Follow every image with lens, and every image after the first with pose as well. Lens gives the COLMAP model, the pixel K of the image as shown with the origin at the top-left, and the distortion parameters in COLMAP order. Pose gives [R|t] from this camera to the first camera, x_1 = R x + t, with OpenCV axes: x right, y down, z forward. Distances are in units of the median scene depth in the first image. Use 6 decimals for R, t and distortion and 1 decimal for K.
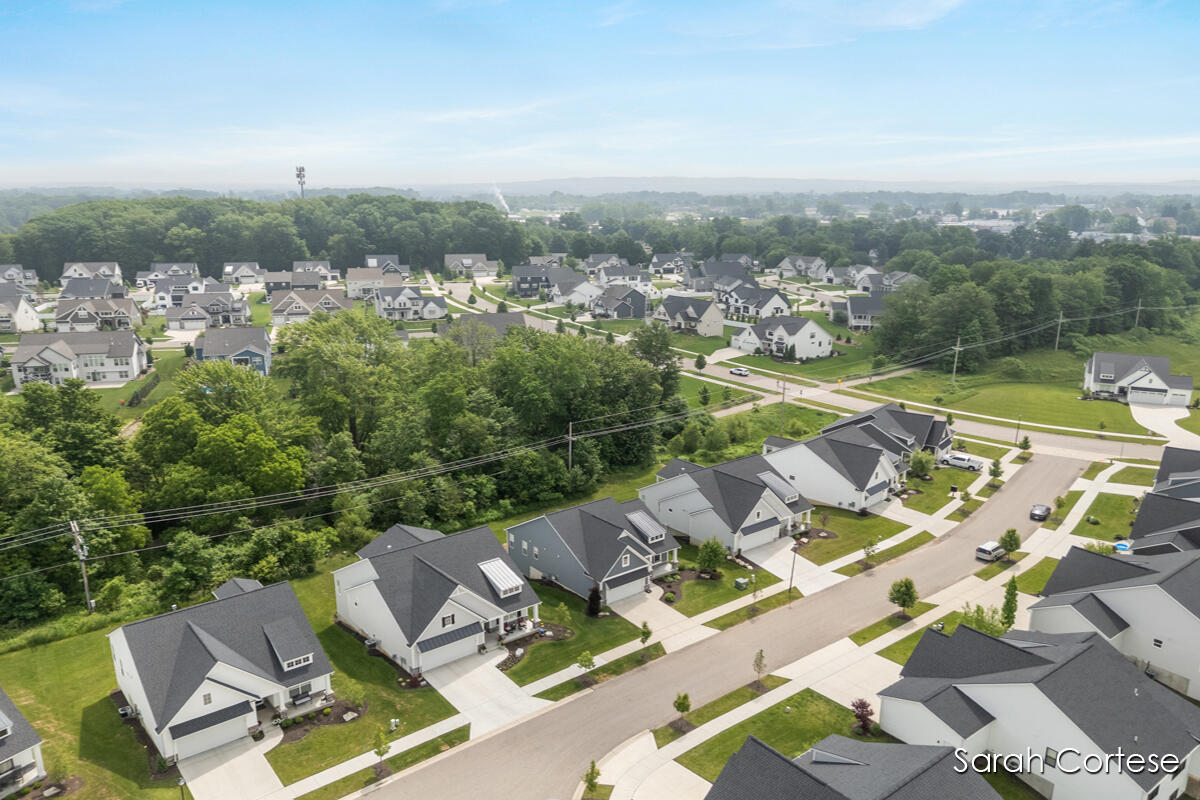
lens RADIAL K [[899.0, 0, 610.7], [0, 899.0, 364.1], [0, 0, 1]] dist [0.062883, -0.063333]
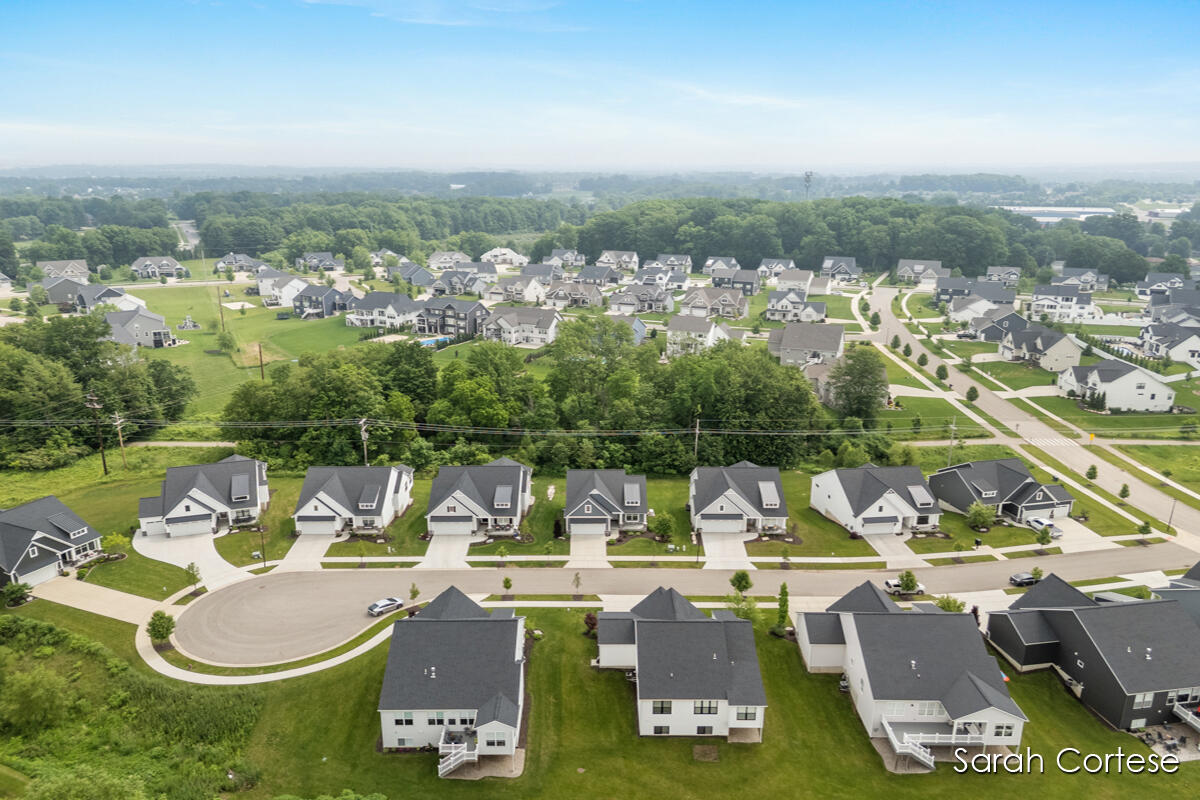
lens RADIAL K [[899.0, 0, 601.0], [0, 899.0, 392.3], [0, 0, 1]] dist [0.062883, -0.063333]
pose [[0.780831, 0.153561, -0.605576, 0.798446], [-0.123350, 0.988134, 0.091522, -0.094552], [0.612444, 0.003235, 0.790507, -0.126407]]
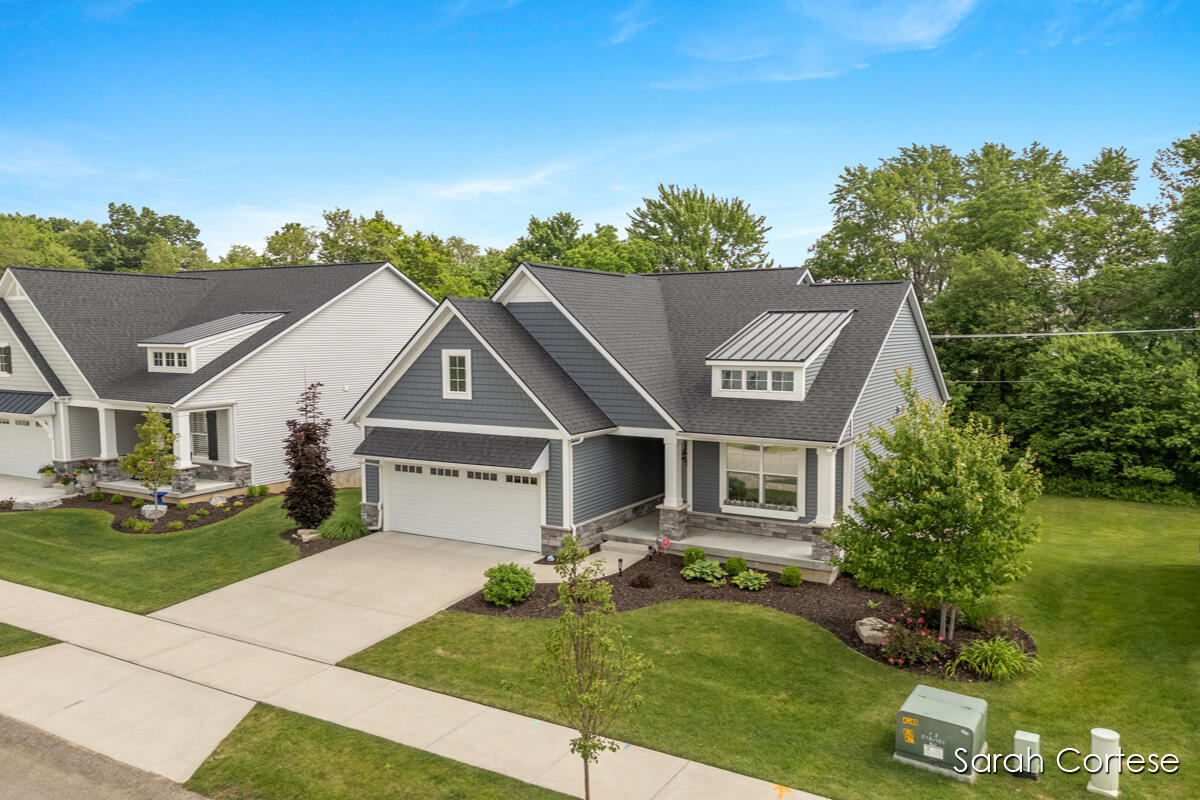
lens RADIAL K [[899.0, 0, 592.2], [0, 899.0, 403.1], [0, 0, 1]] dist [0.062883, -0.063333]
pose [[0.356215, 0.076560, -0.931262, 0.227158], [-0.182421, 0.983158, 0.011049, 0.194369], [0.916424, 0.165946, 0.364182, 0.852754]]
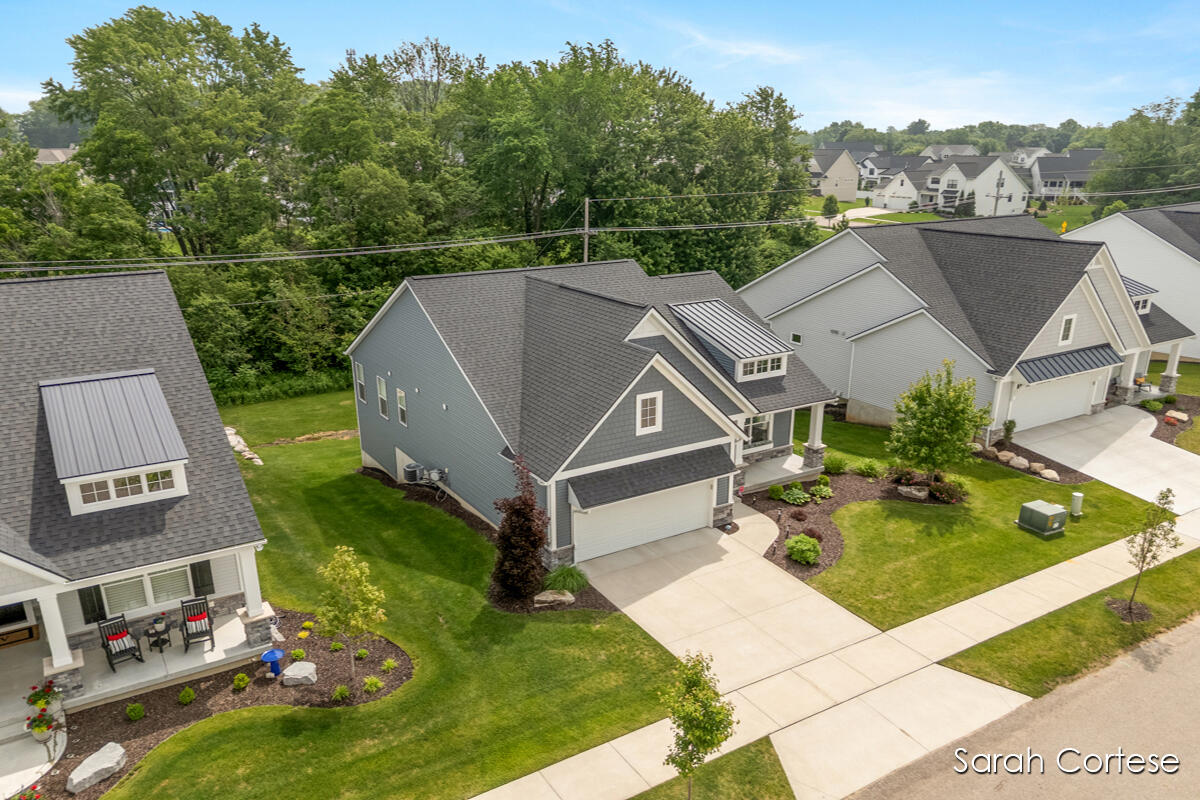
lens RADIAL K [[899.0, 0, 611.9], [0, 899.0, 415.5], [0, 0, 1]] dist [0.062883, -0.063333]
pose [[0.994194, 0.032124, -0.102692, 0.030282], [-0.021575, 0.994527, 0.102229, 0.171059], [0.105414, -0.099420, 0.989446, 0.650650]]
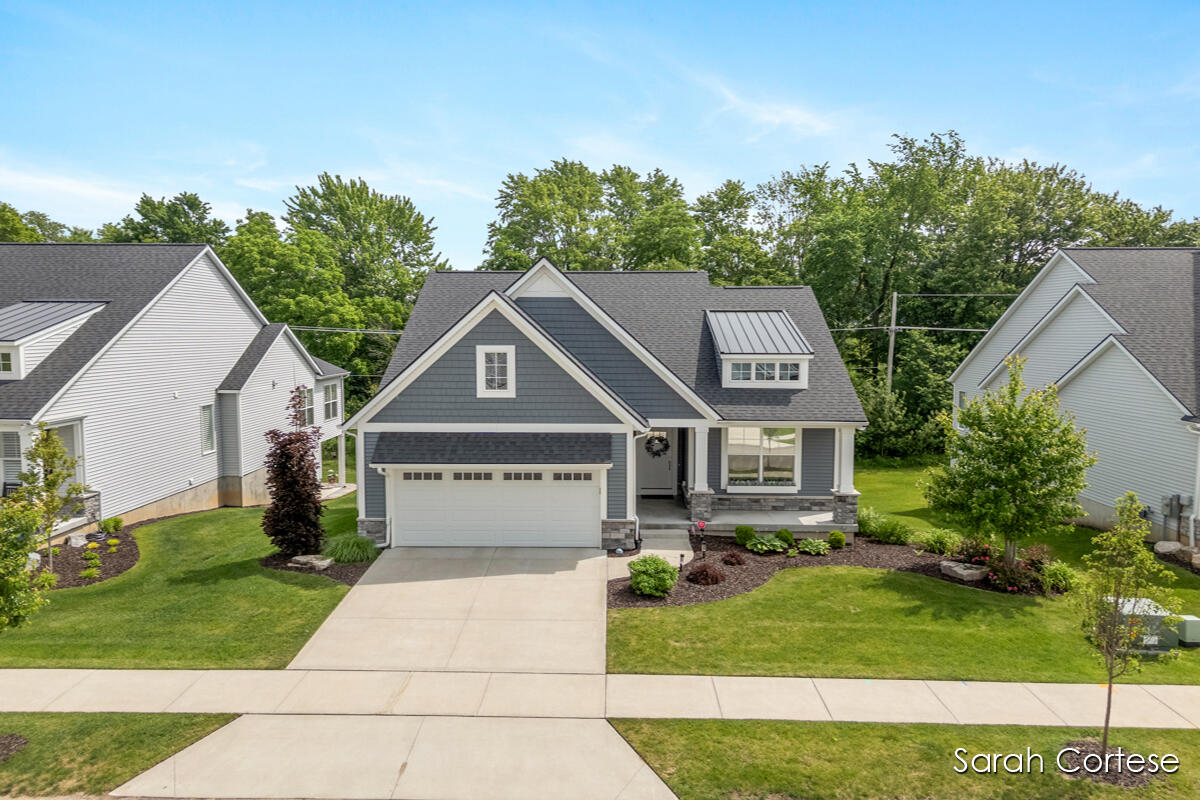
lens RADIAL K [[899.0, 0, 606.4], [0, 899.0, 400.8], [0, 0, 1]] dist [0.062883, -0.063333]
pose [[0.769553, 0.054231, -0.636276, 0.164544], [-0.129624, 0.988910, -0.072489, 0.214004], [0.625289, 0.138261, 0.768048, 0.759930]]
